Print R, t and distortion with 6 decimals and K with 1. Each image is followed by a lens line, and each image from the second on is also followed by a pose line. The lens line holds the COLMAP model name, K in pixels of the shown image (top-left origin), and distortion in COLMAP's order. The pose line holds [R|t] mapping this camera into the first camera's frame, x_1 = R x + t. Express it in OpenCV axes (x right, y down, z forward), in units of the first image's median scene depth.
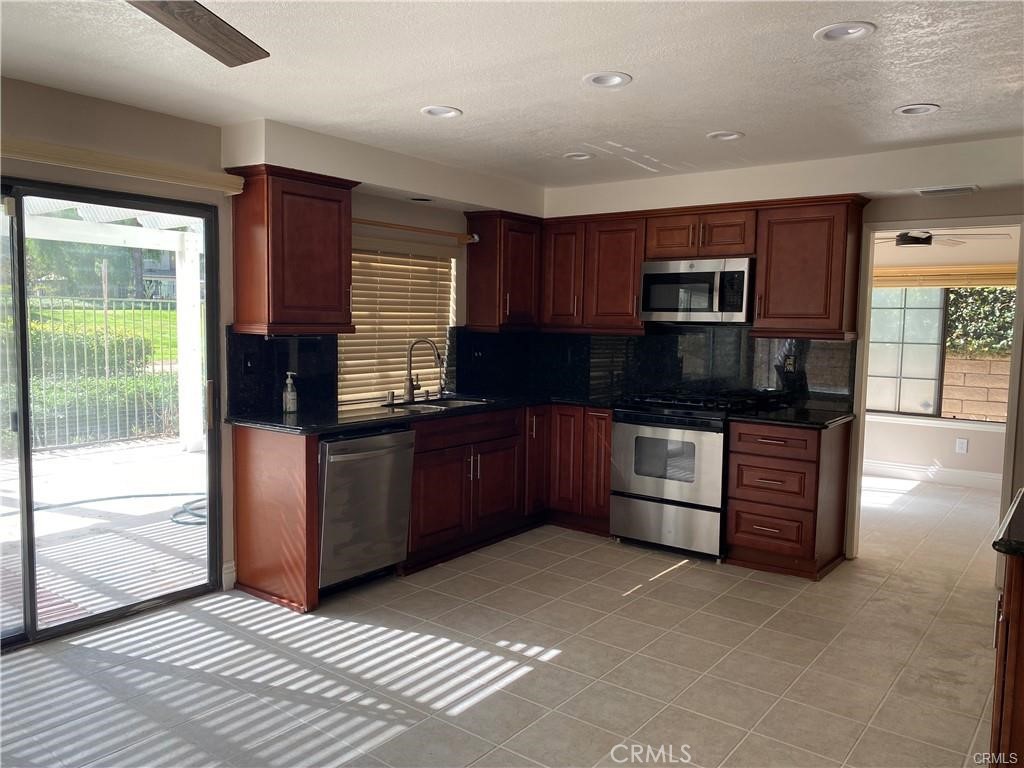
lens RADIAL K [[783.1, 0, 514.9], [0, 783.1, 386.5], [0, 0, 1]] dist [0.045928, -0.000755]
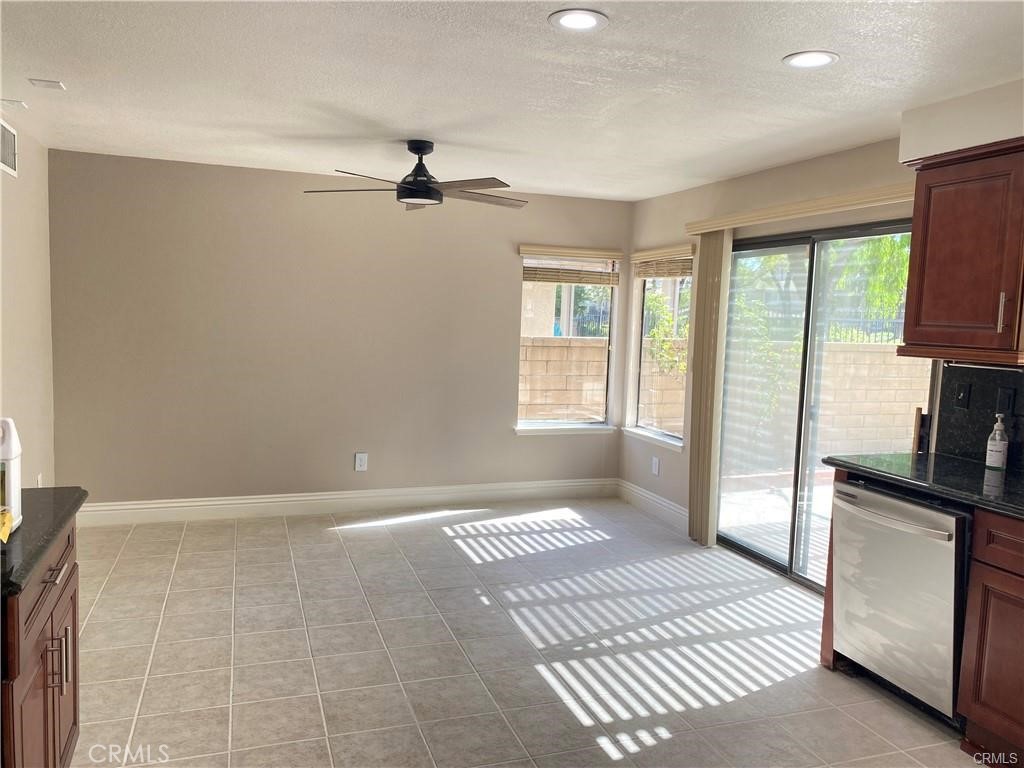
lens RADIAL K [[783.1, 0, 514.4], [0, 783.1, 382.8], [0, 0, 1]] dist [0.045928, -0.000755]
pose [[-0.549760, 0.038806, -0.834421, 0.757679], [-0.111559, 0.986561, 0.119382, -0.110655], [0.827839, 0.158719, -0.538043, 1.299758]]
